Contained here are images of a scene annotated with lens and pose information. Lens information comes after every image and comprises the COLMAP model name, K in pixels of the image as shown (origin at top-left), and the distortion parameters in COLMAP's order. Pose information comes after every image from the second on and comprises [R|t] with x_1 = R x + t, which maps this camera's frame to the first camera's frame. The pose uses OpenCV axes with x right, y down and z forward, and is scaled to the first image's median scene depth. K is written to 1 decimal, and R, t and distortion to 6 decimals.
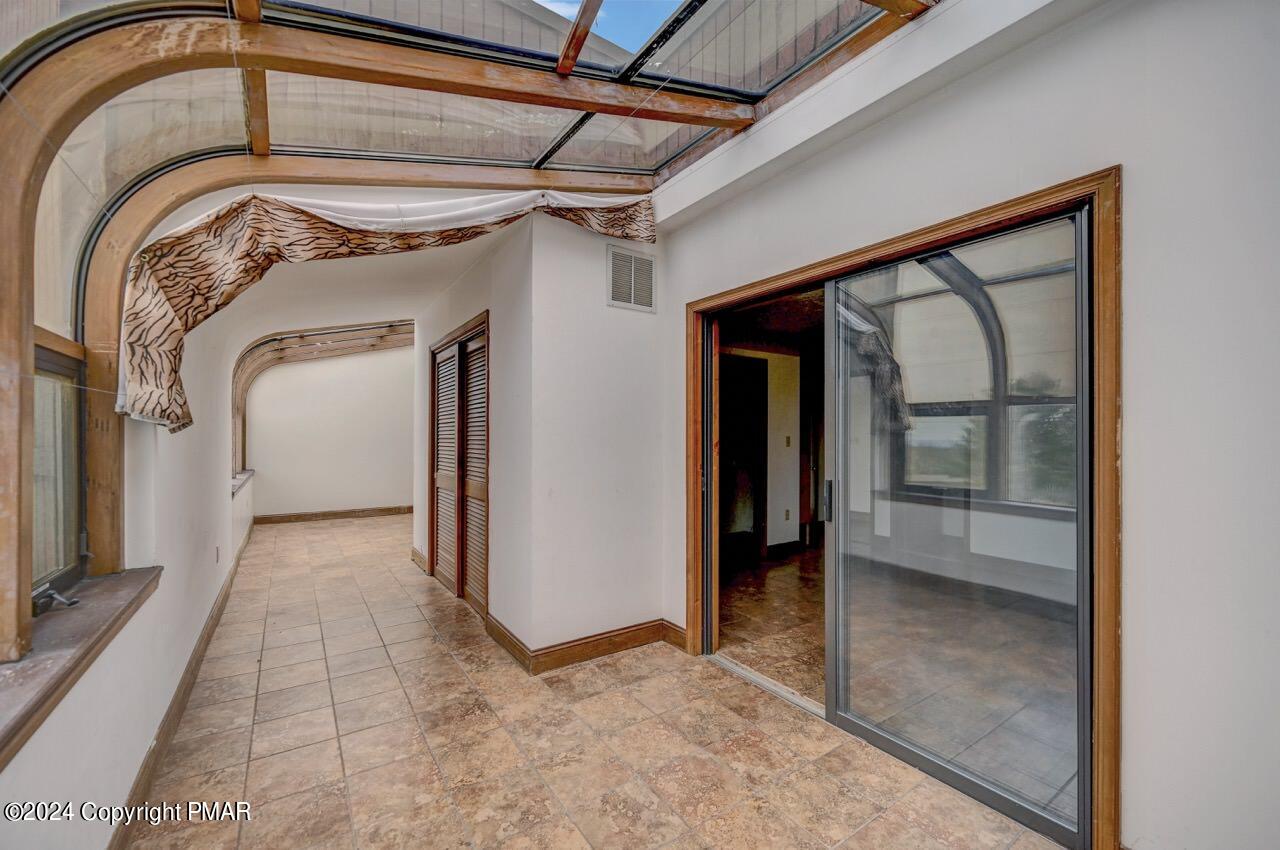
lens RADIAL K [[510.4, 0, 634.6], [0, 510.4, 430.4], [0, 0, 1]] dist [-0.002567, 0.000368]
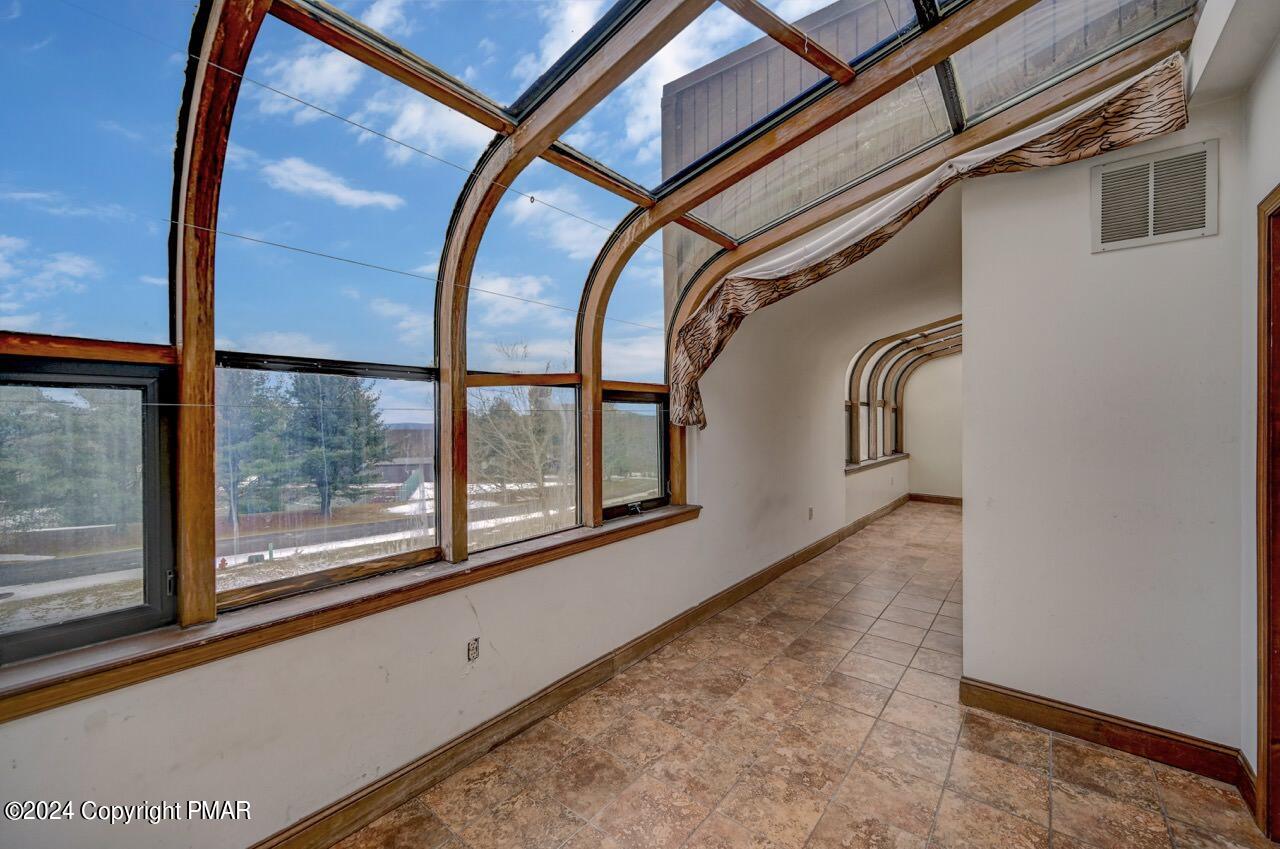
lens RADIAL K [[510.4, 0, 653.9], [0, 510.4, 419.7], [0, 0, 1]] dist [-0.002567, 0.000368]
pose [[0.307480, -0.002452, -0.951552, 0.608433], [0.012238, 0.999924, 0.001378, -0.030431], [0.951476, -0.012069, 0.307486, 0.274987]]
